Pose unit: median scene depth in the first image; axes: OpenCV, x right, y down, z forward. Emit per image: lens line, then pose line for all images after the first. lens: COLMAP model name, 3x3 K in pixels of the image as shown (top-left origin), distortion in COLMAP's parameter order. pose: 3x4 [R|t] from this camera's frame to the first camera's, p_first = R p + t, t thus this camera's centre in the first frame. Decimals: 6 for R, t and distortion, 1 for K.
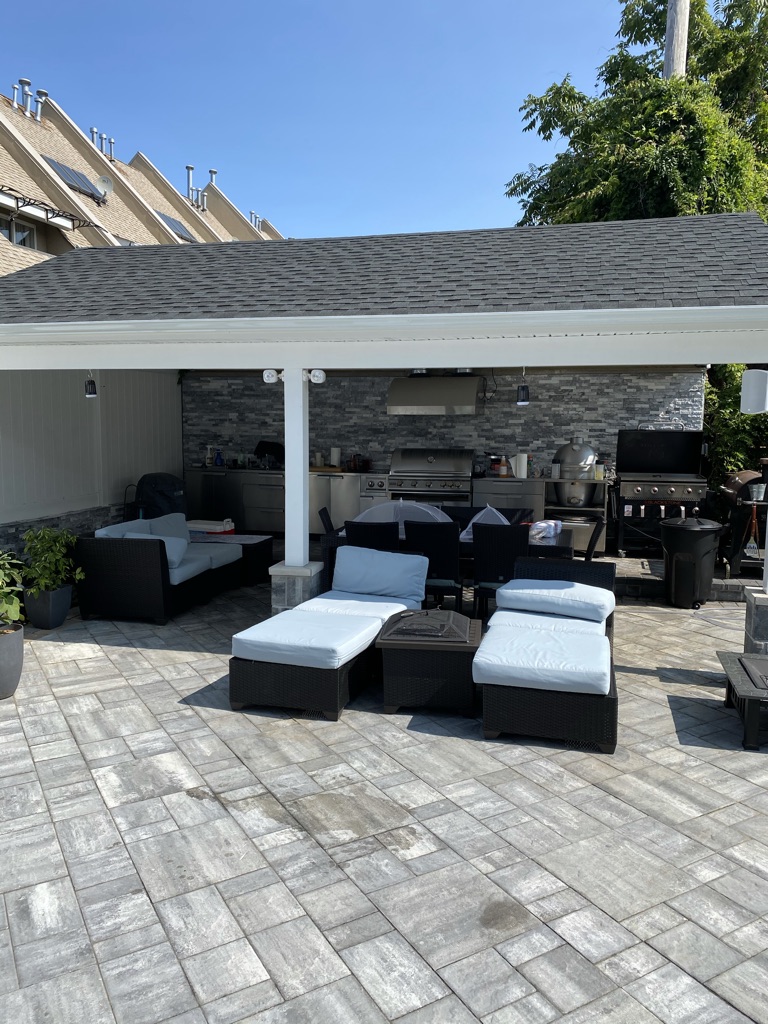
lens RADIAL K [[780.1, 0, 384.0], [0, 780.1, 512.0], [0, 0, 1]] dist [0.186060, -0.375508]
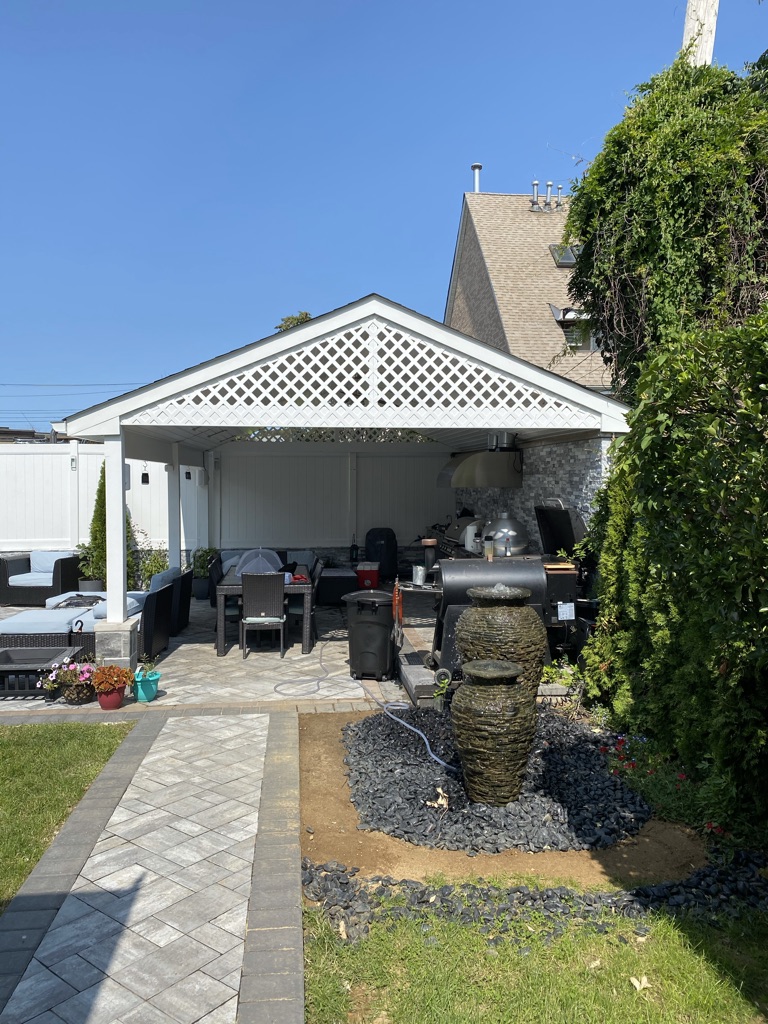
lens RADIAL K [[780.1, 0, 384.0], [0, 780.1, 512.0], [0, 0, 1]] dist [0.186060, -0.375508]
pose [[0.311245, 0.032146, -0.949786, 1.058541], [-0.109728, 0.993959, -0.002317, -0.073760], [0.943974, 0.104939, 0.312892, 0.544998]]
